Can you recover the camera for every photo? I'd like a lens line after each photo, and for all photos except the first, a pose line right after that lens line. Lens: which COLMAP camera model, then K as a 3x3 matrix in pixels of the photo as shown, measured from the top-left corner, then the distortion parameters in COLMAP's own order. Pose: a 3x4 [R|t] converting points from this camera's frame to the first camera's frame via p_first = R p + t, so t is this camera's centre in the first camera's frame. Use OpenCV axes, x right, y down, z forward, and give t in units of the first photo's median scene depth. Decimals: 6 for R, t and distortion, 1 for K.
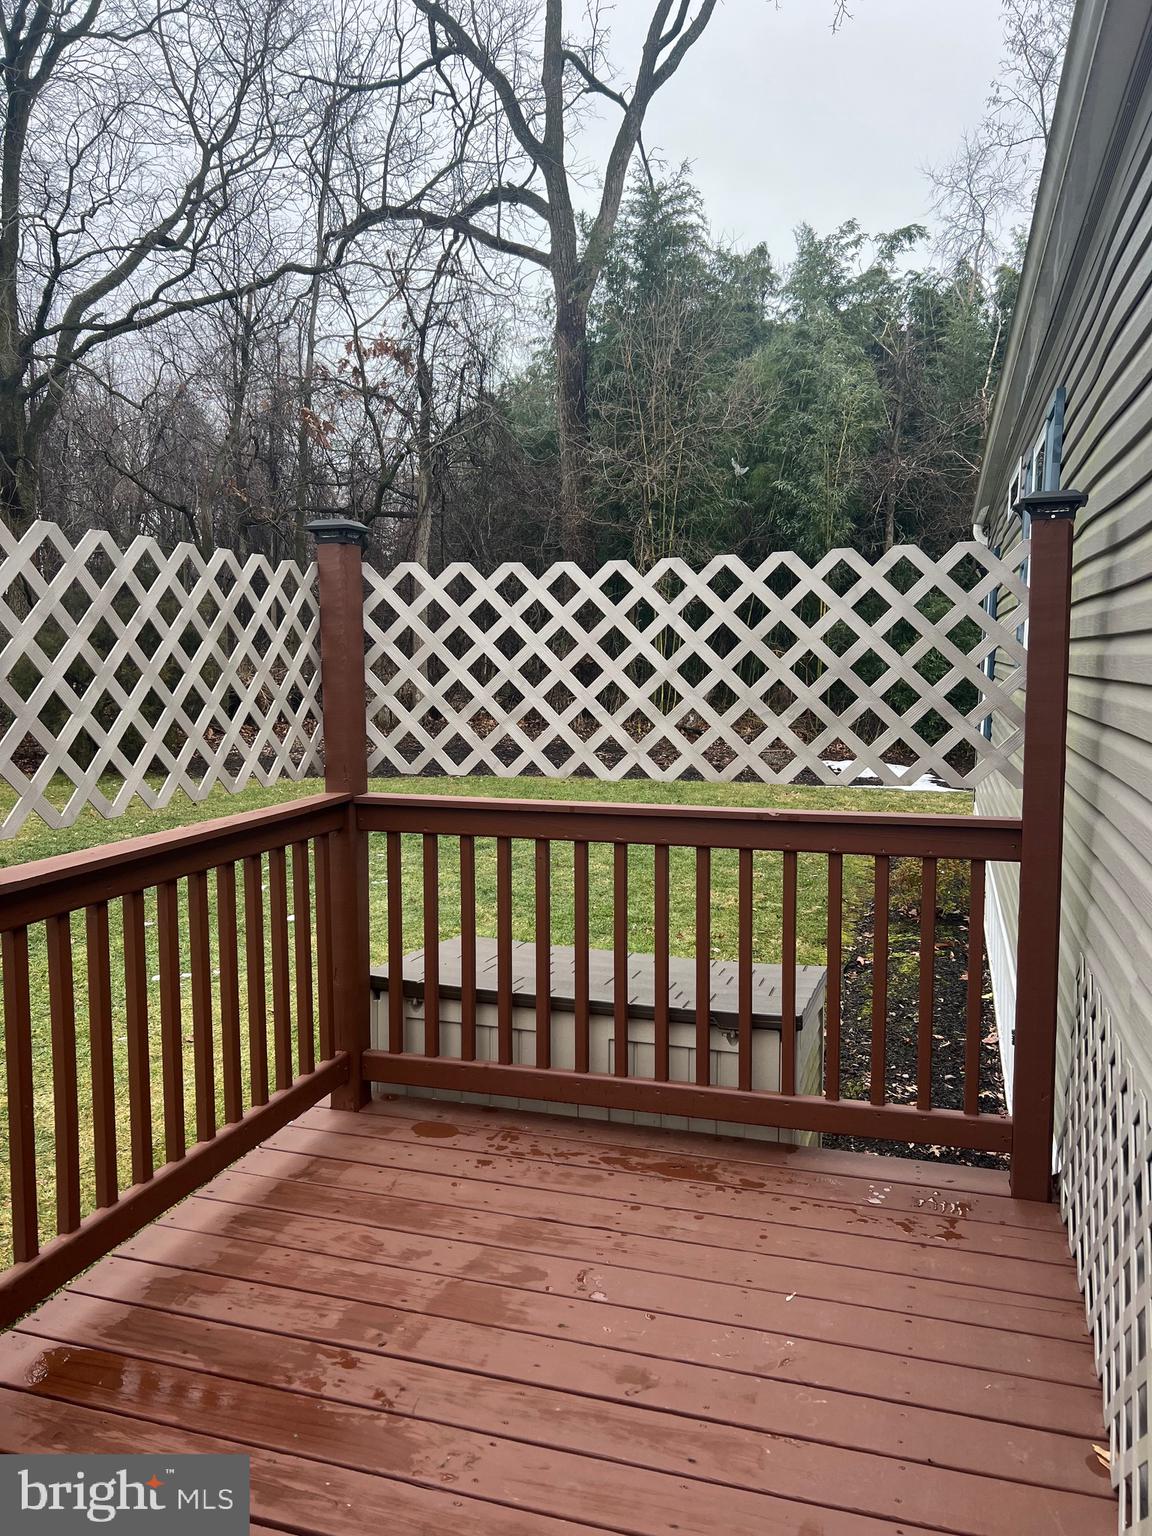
lens RADIAL K [[1152.8, 0, 578.8], [0, 1152.8, 778.3], [0, 0, 1]] dist [0.048576, -0.058606]
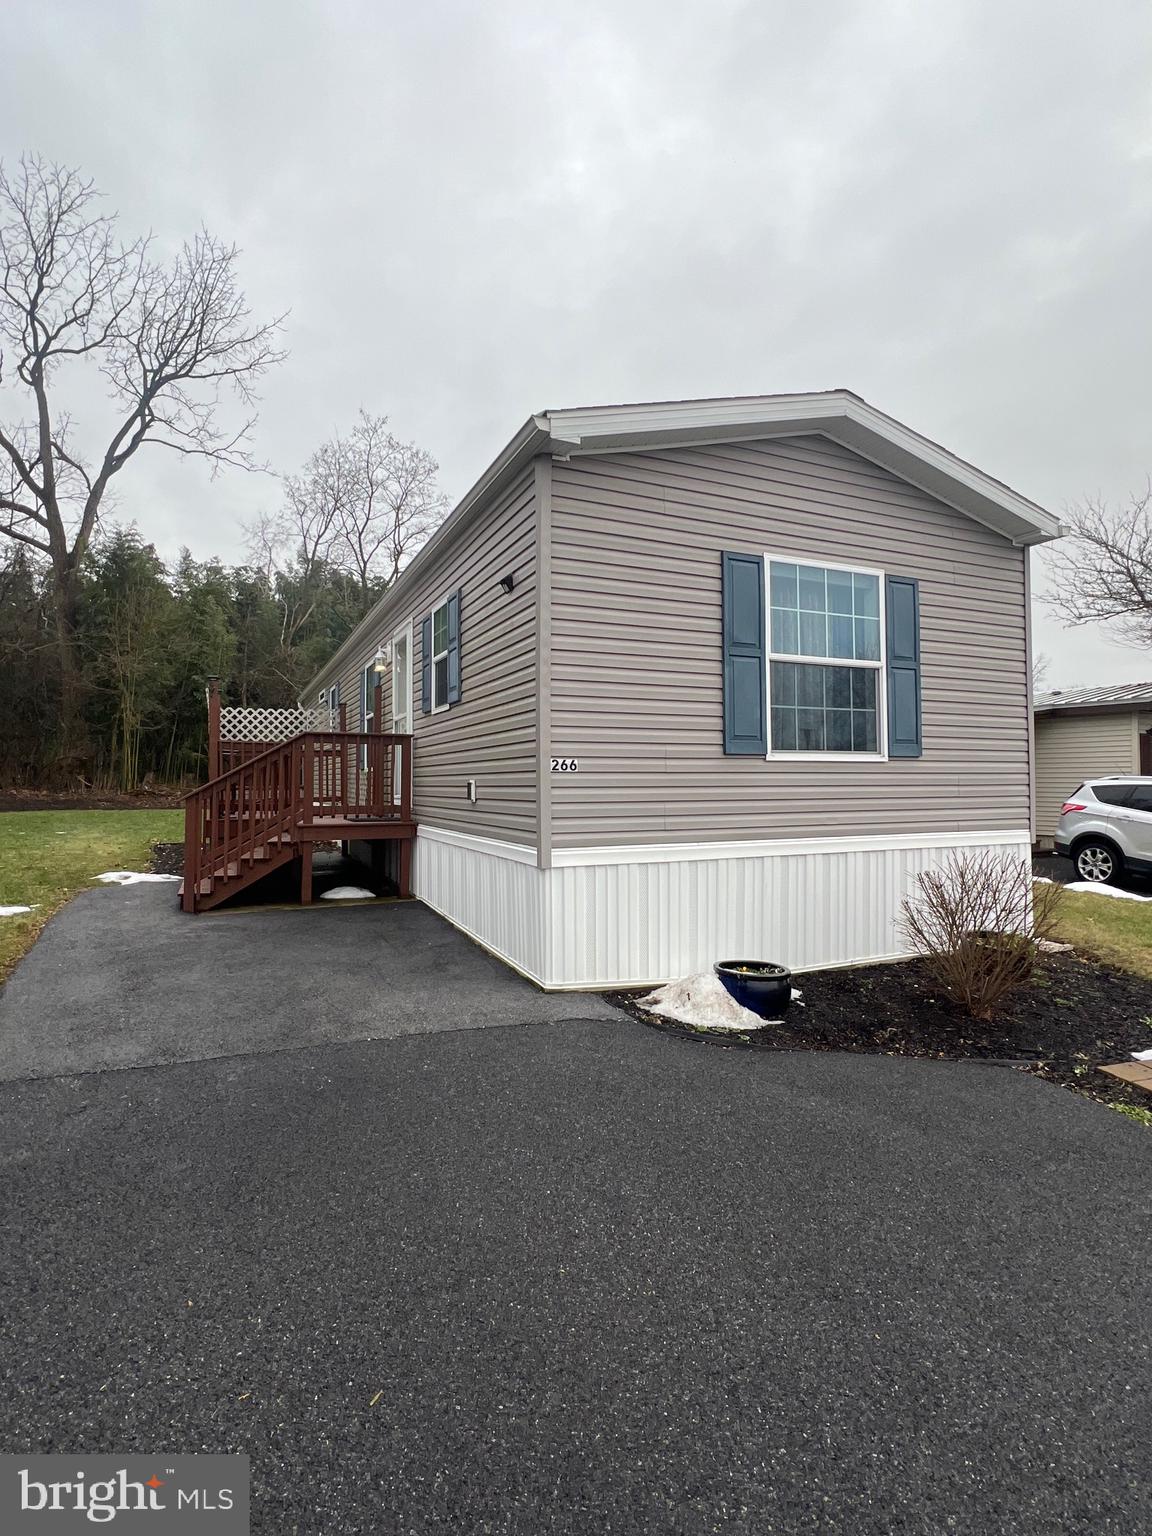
lens RADIAL K [[777.2, 0, 581.1], [0, 777.2, 756.3], [0, 0, 1]] dist [-0.005514, 0.002764]
pose [[0.744051, 0.008865, 0.668064, -0.236861], [0.084533, 0.990627, -0.107293, 0.099928], [-0.662754, 0.136306, 0.736327, -0.483294]]
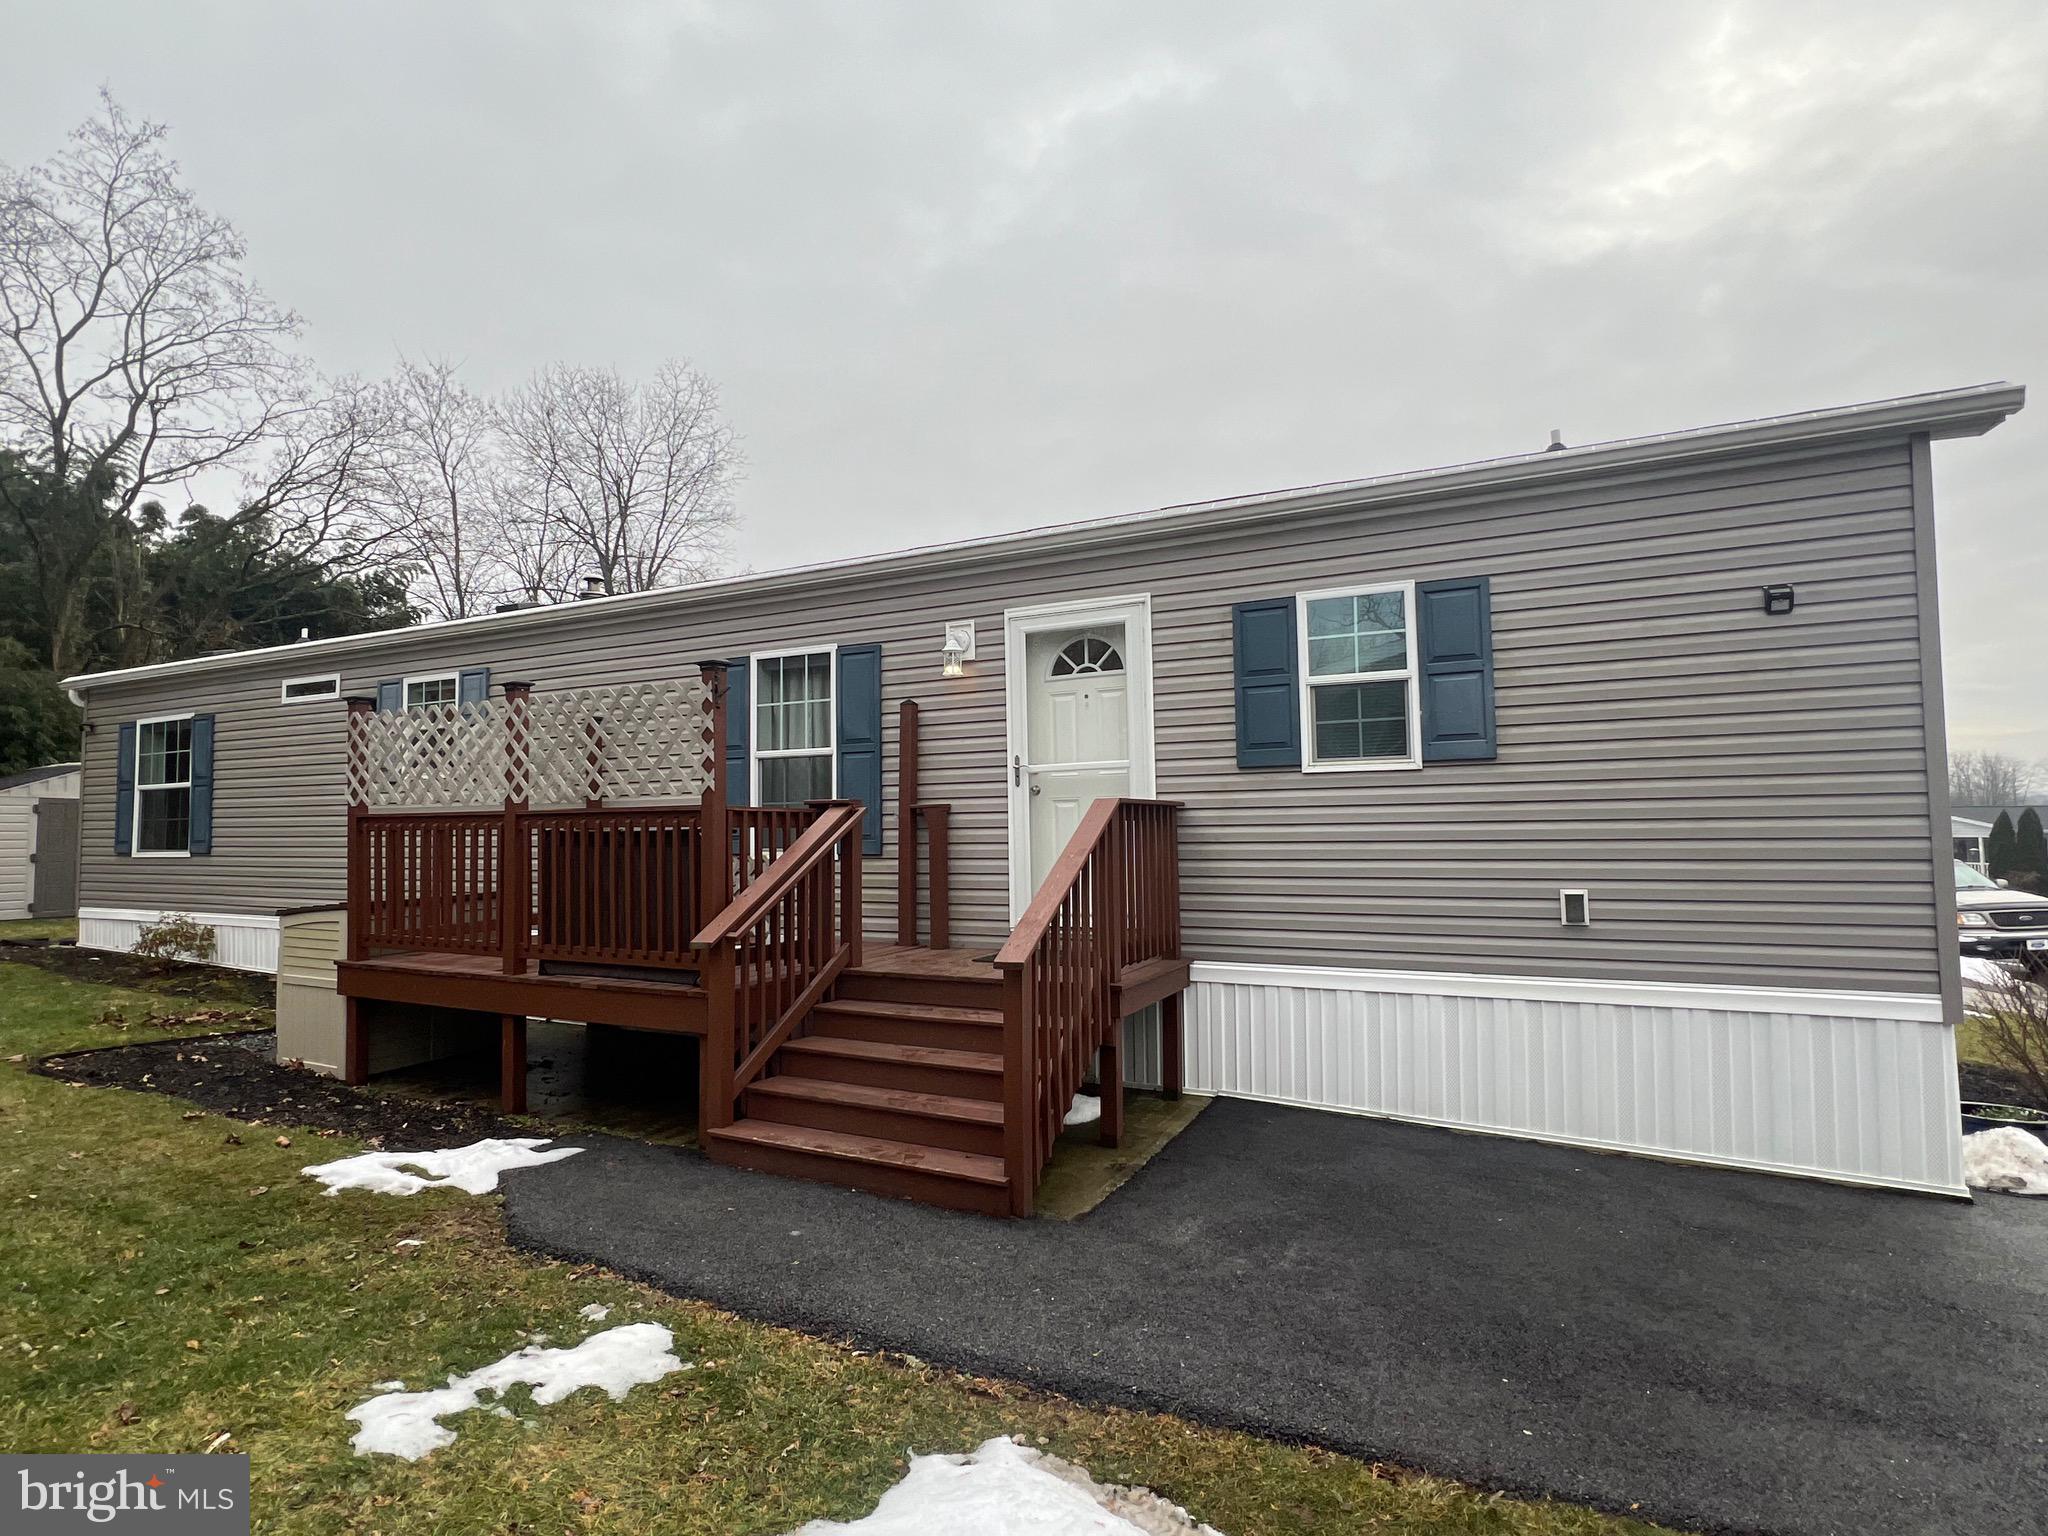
lens RADIAL K [[1036.2, 0, 1011.3], [0, 1036.2, 767.2], [0, 0, 1]] dist [-0.005514, 0.002764]
pose [[0.157317, 0.041328, 0.986683, -0.349470], [0.123825, 0.990413, -0.061227, 0.034750], [-0.979754, 0.131809, 0.150692, -0.094879]]
